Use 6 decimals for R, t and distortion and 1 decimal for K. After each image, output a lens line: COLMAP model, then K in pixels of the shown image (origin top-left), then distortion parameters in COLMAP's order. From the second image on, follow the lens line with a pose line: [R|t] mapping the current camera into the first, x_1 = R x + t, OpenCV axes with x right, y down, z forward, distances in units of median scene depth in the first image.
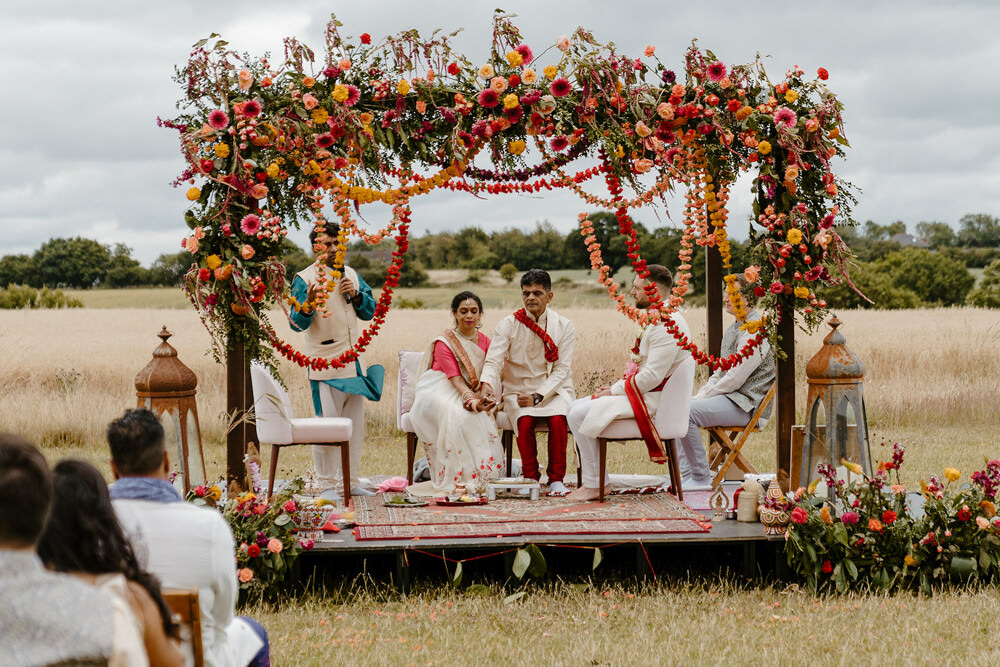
lens RADIAL K [[3017.7, 0, 500.0], [0, 3017.7, 333.5], [0, 0, 1]] dist [0.805608, -0.299628]
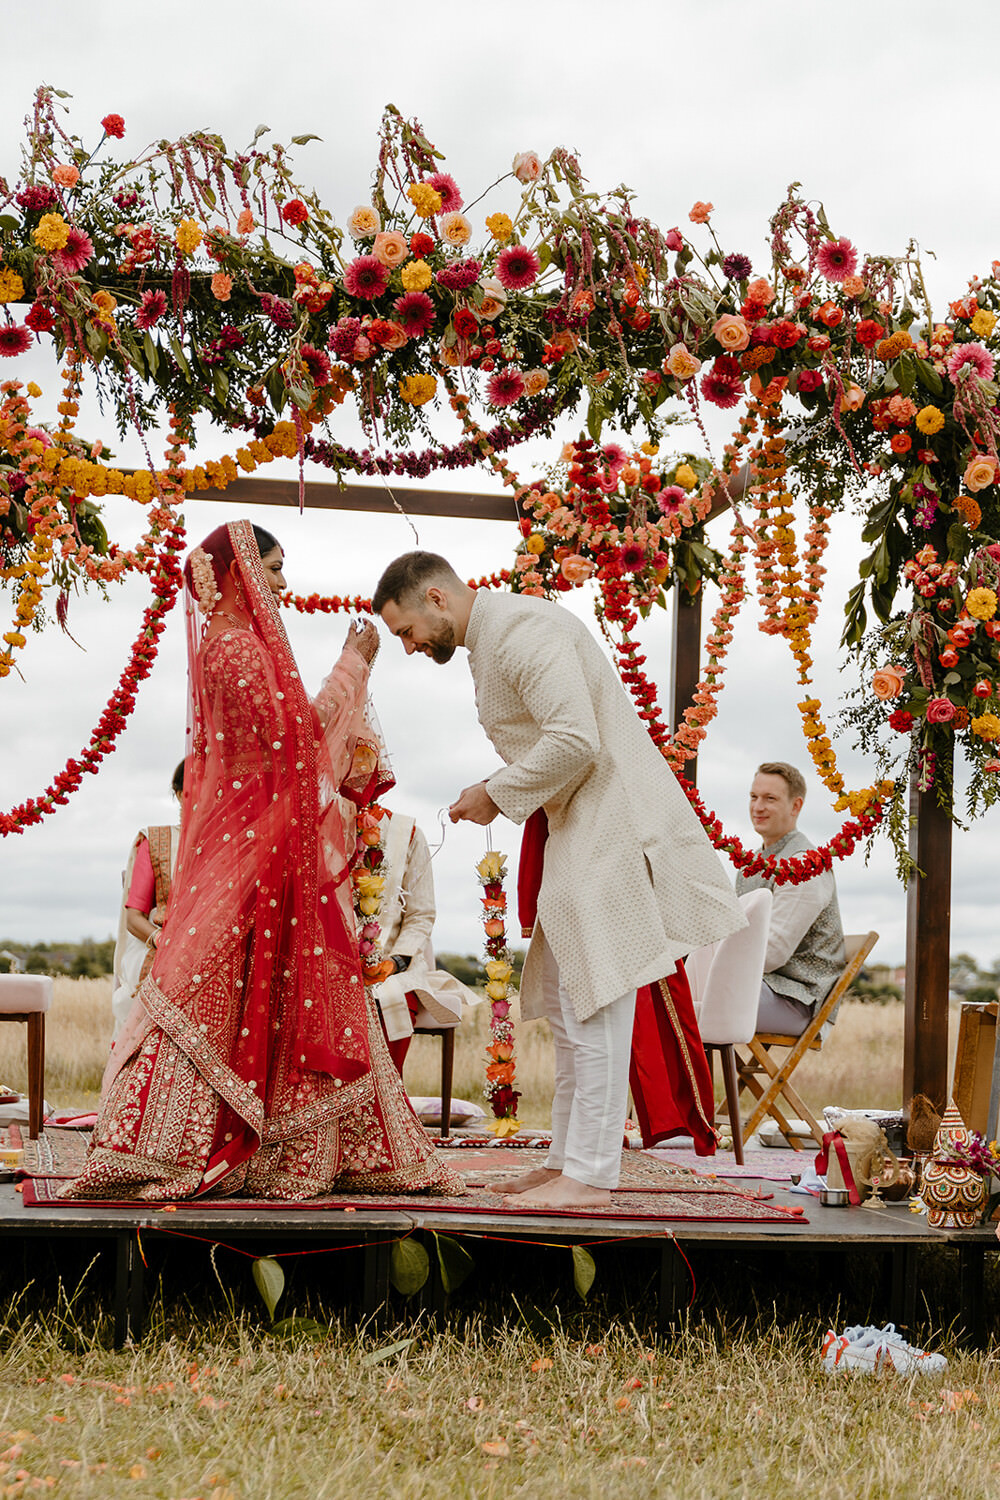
lens RADIAL K [[2905.5, 0, 500.0], [0, 2905.5, 750.0], [0, 0, 1]] dist [0.430843, -3.968402]
pose [[0.992975, 0.057774, 0.103257, -0.025978], [-0.047625, 0.994027, -0.098195, 0.039889], [-0.108314, 0.092588, 0.989796, 0.547992]]
